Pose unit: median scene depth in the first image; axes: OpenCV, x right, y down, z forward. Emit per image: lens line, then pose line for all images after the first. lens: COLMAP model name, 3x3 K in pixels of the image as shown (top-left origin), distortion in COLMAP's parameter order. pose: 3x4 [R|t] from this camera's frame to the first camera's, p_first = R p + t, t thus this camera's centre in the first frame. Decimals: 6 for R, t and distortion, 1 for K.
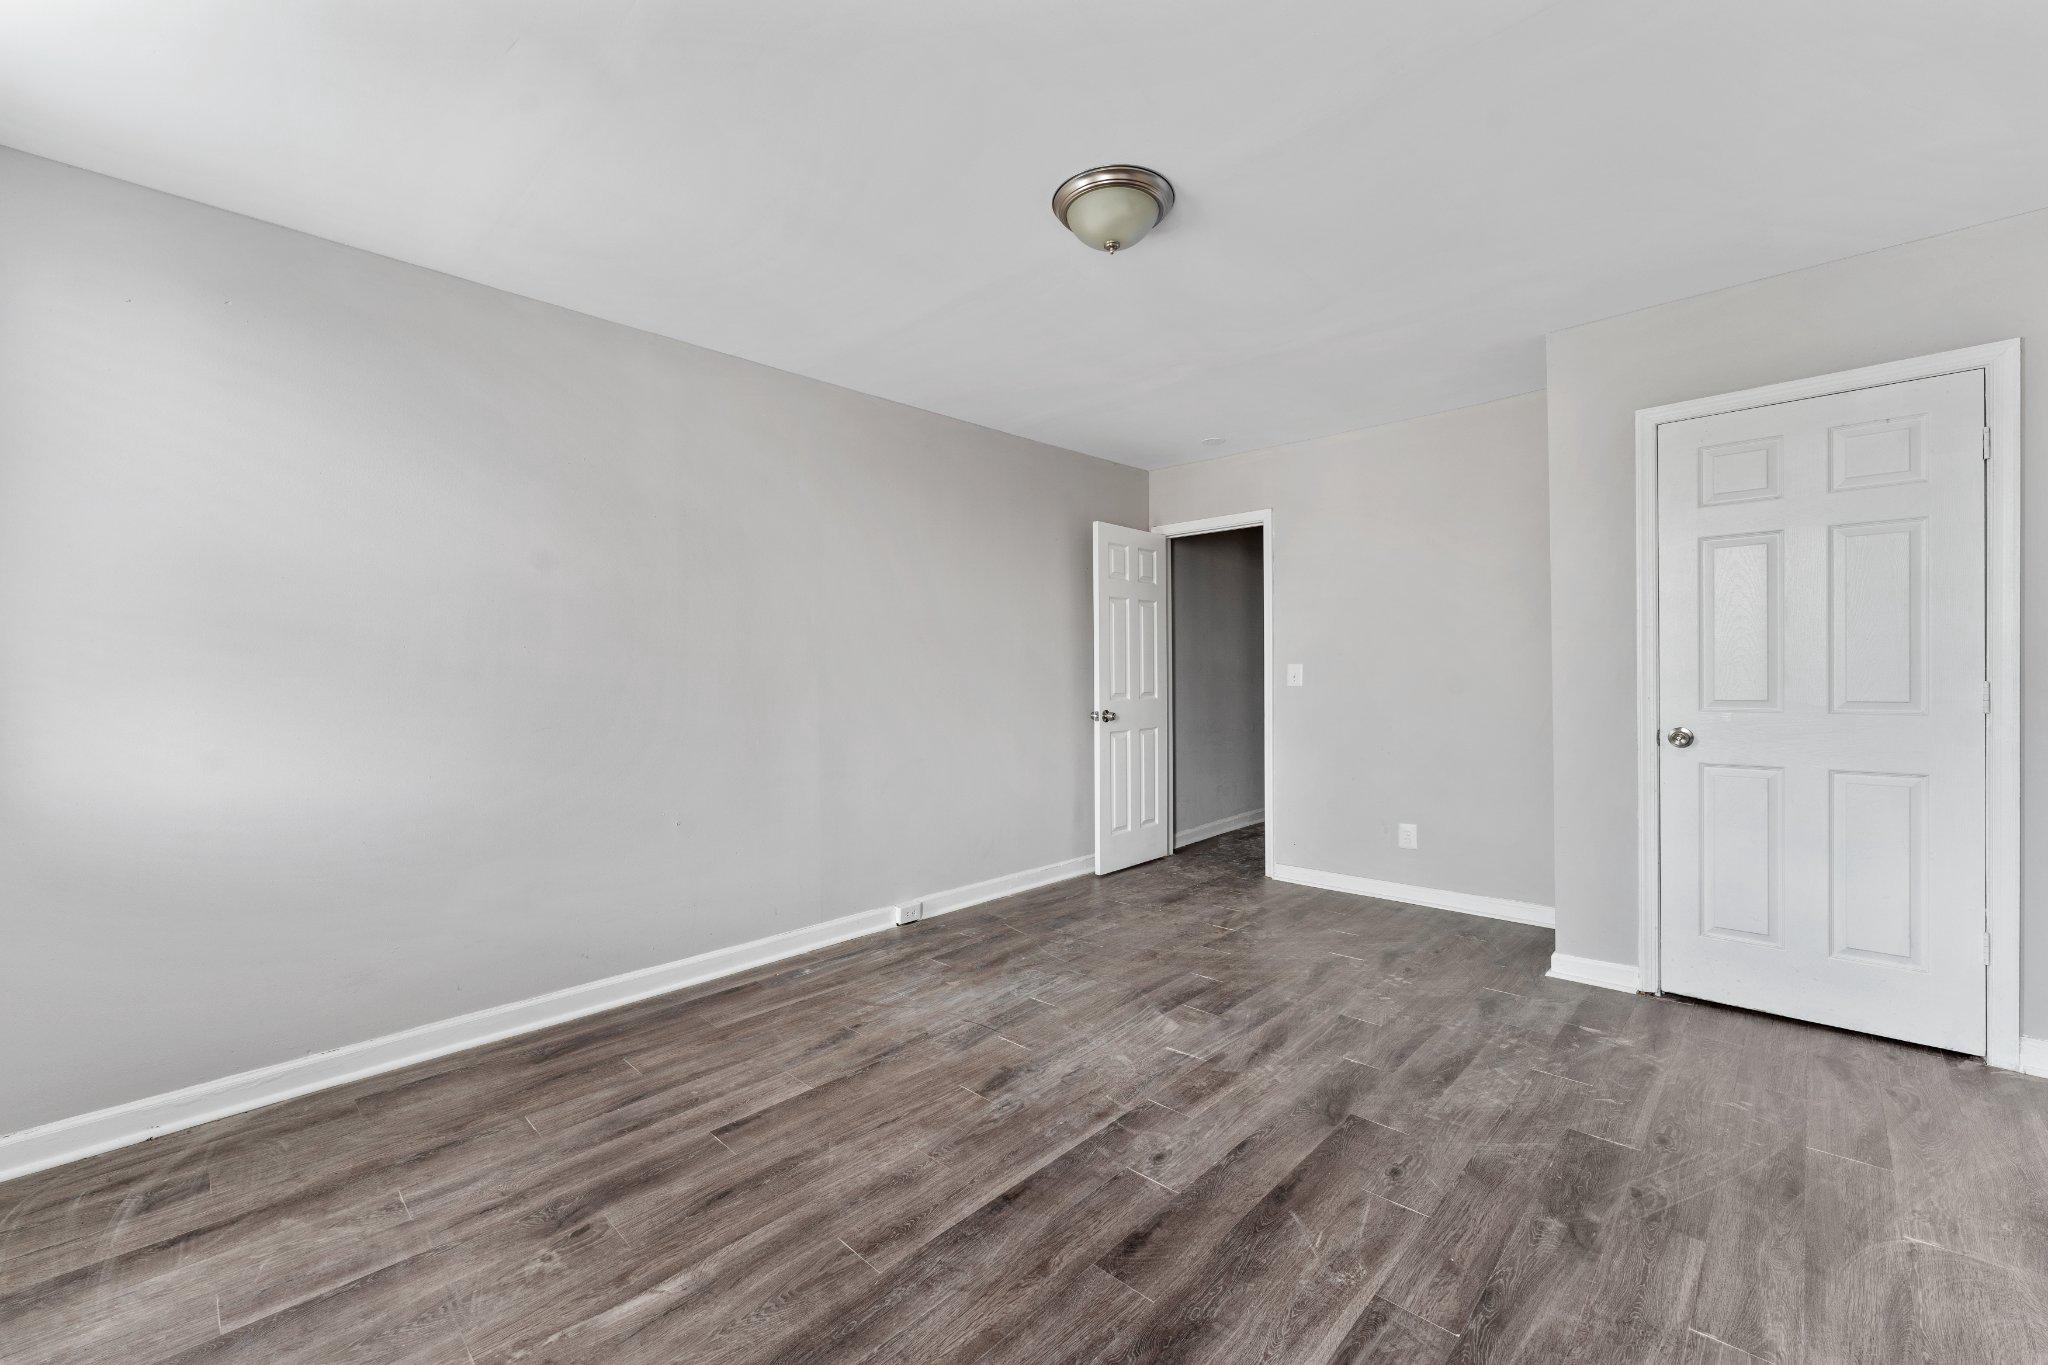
lens RADIAL K [[814.4, 0, 1018.4], [0, 814.4, 674.1], [0, 0, 1]] dist [-0.000339, 0.000139]
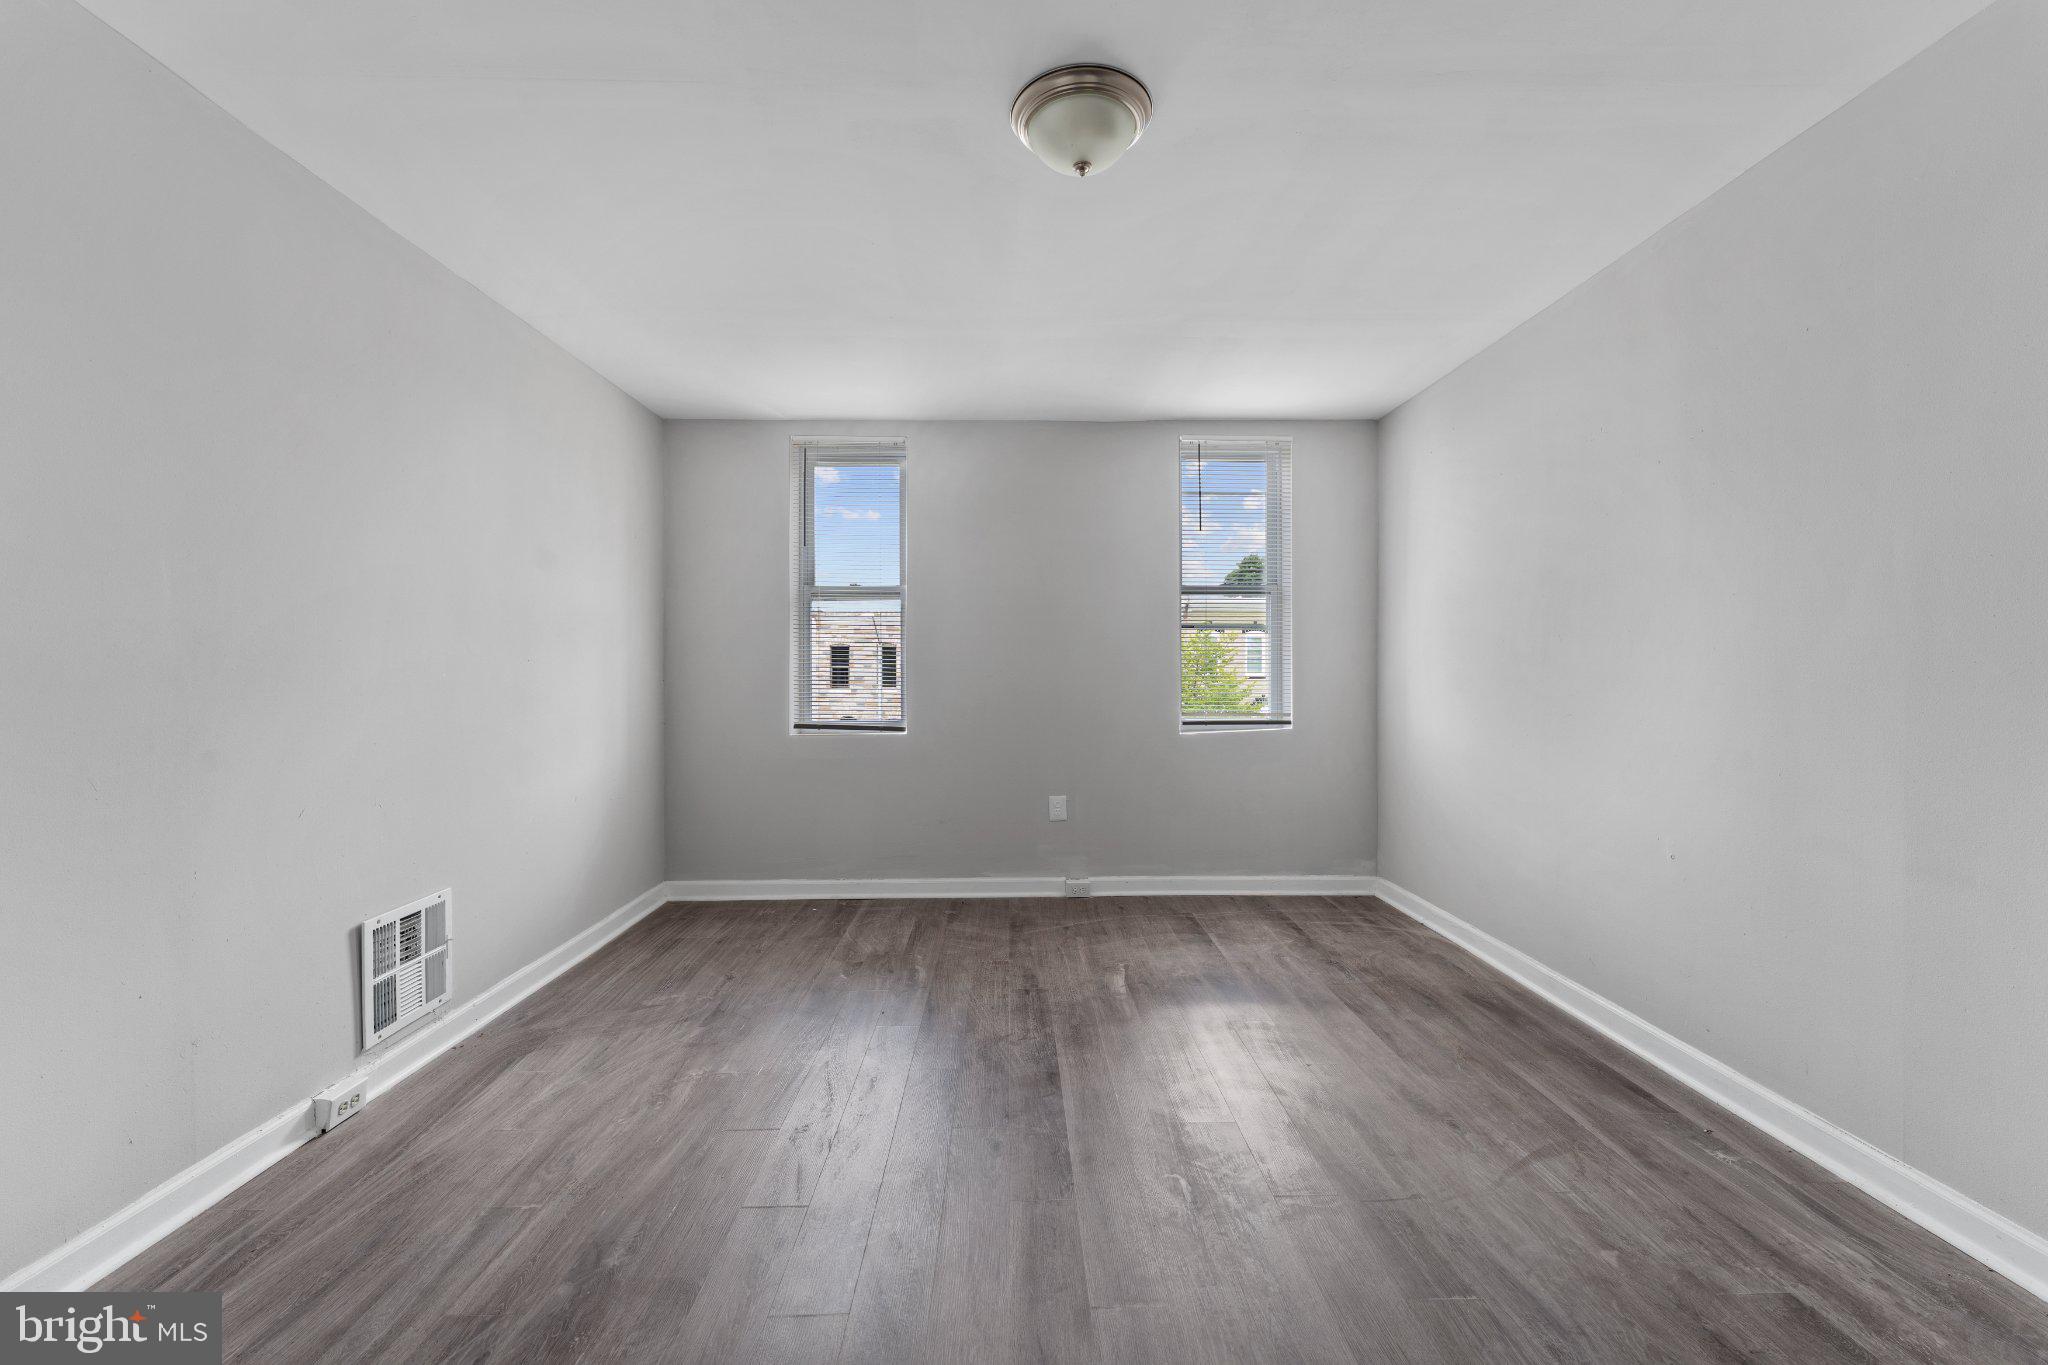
lens RADIAL K [[814.4, 0, 1018.4], [0, 814.4, 674.1], [0, 0, 1]] dist [-0.000339, 0.000139]
pose [[-0.702143, 0.013352, -0.711910, 0.772242], [0.008353, 0.999910, 0.010515, 0.001172], [0.711987, 0.001436, -0.702191, 1.548548]]
